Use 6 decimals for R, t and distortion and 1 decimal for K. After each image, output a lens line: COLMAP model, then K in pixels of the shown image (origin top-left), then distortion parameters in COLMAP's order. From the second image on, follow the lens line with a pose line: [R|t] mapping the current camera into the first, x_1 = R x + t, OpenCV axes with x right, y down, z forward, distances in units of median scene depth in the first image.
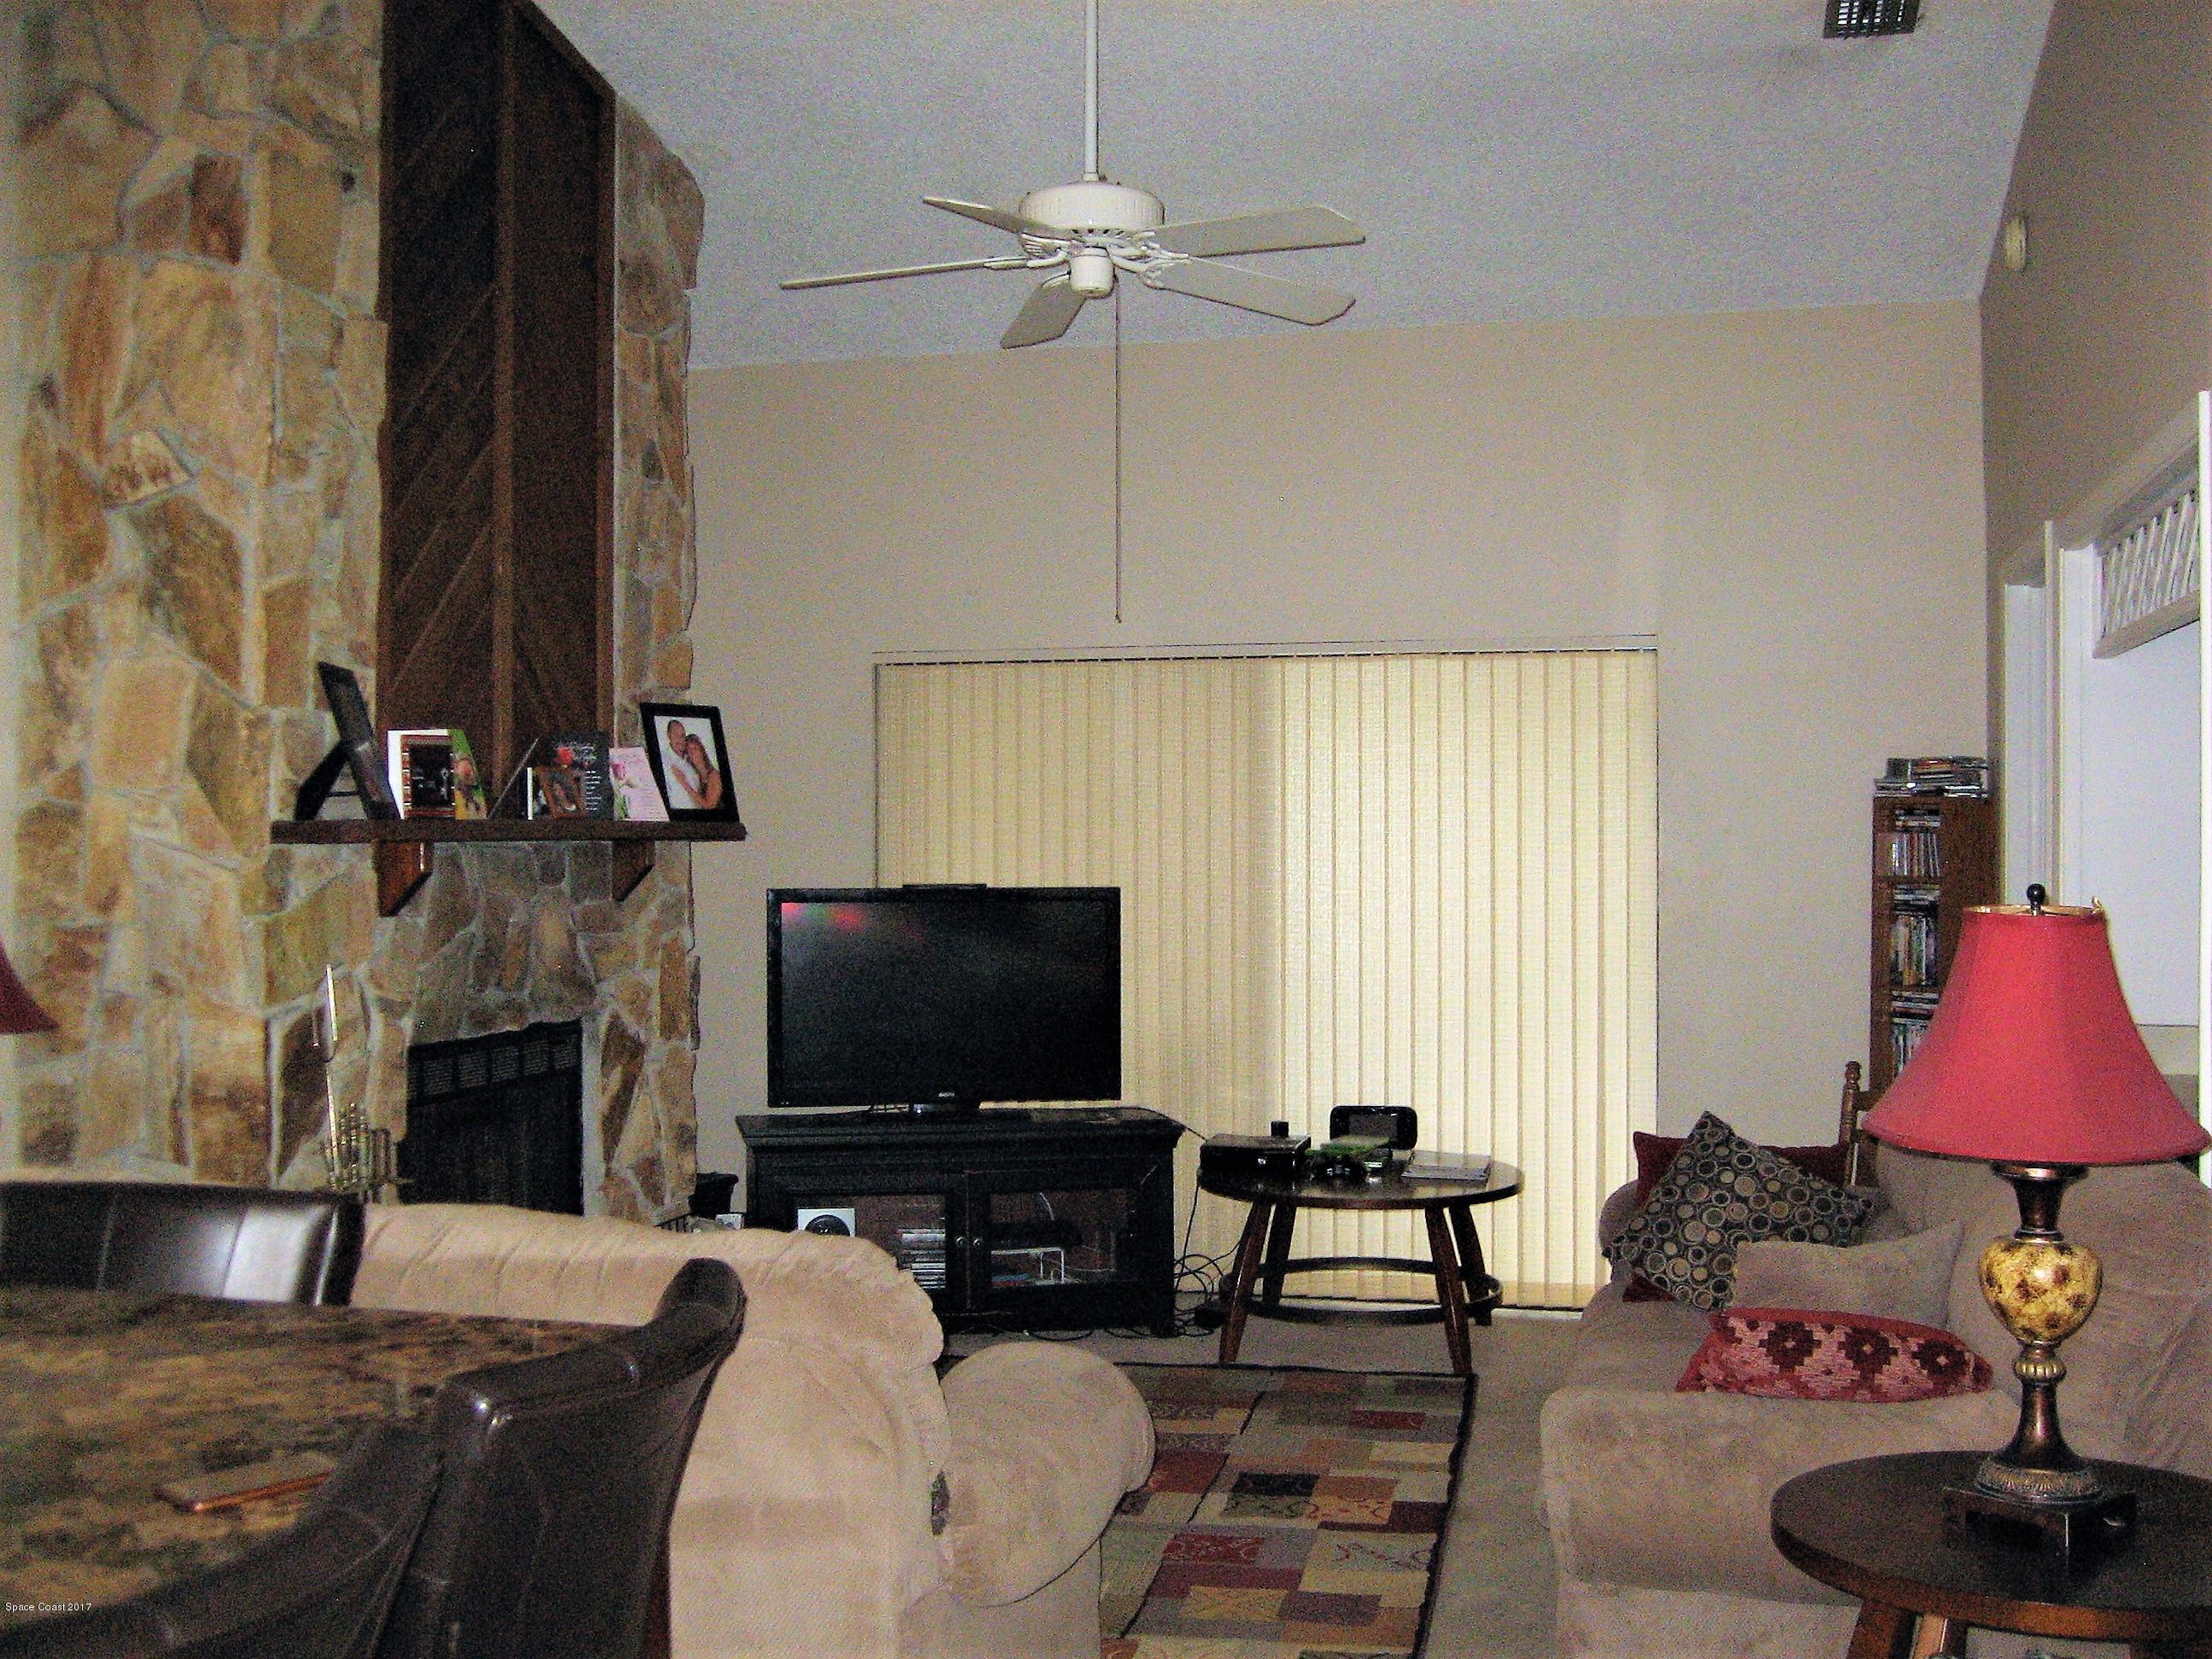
lens RADIAL K [[2271.5, 0, 1145.3], [0, 2271.5, 823.7], [0, 0, 1]] dist [-0.128036, 0.195561]
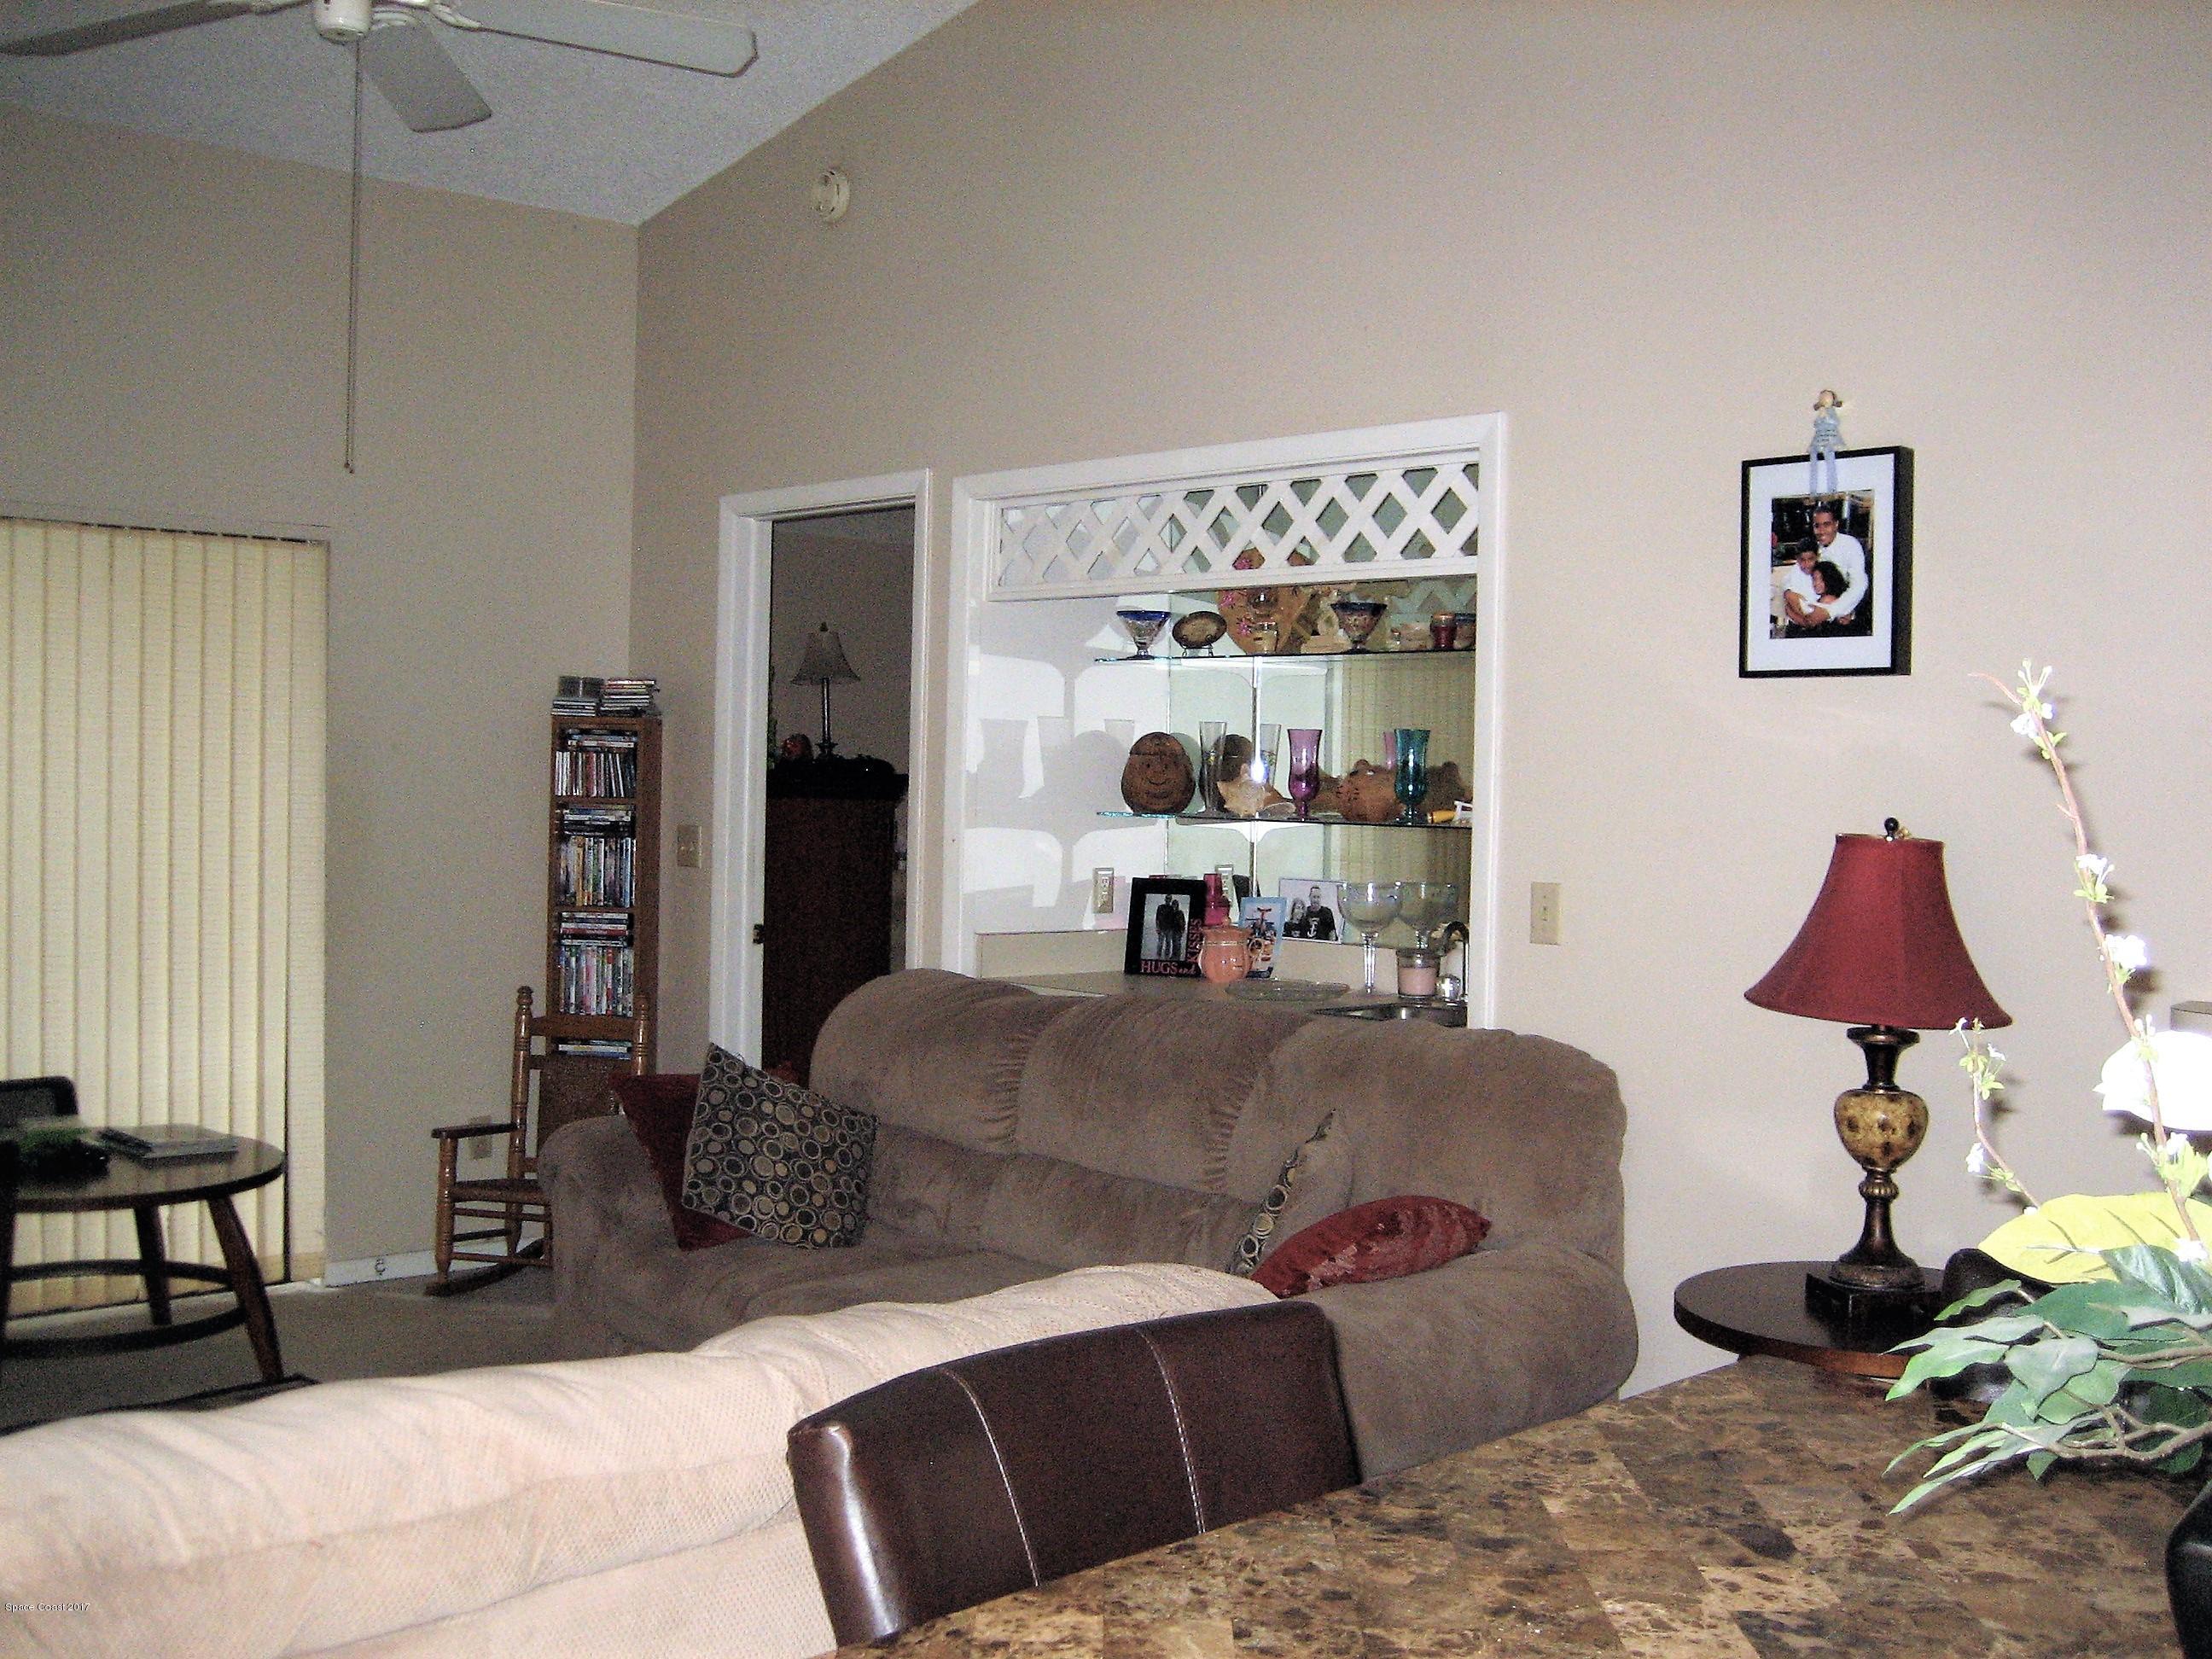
lens RADIAL K [[2271.5, 0, 1145.3], [0, 2271.5, 823.7], [0, 0, 1]] dist [-0.128036, 0.195561]
pose [[0.555539, -0.010873, 0.831420, -0.353820], [-0.023953, 0.999290, 0.029073, 0.000692], [-0.831146, -0.036066, 0.554884, 0.243445]]
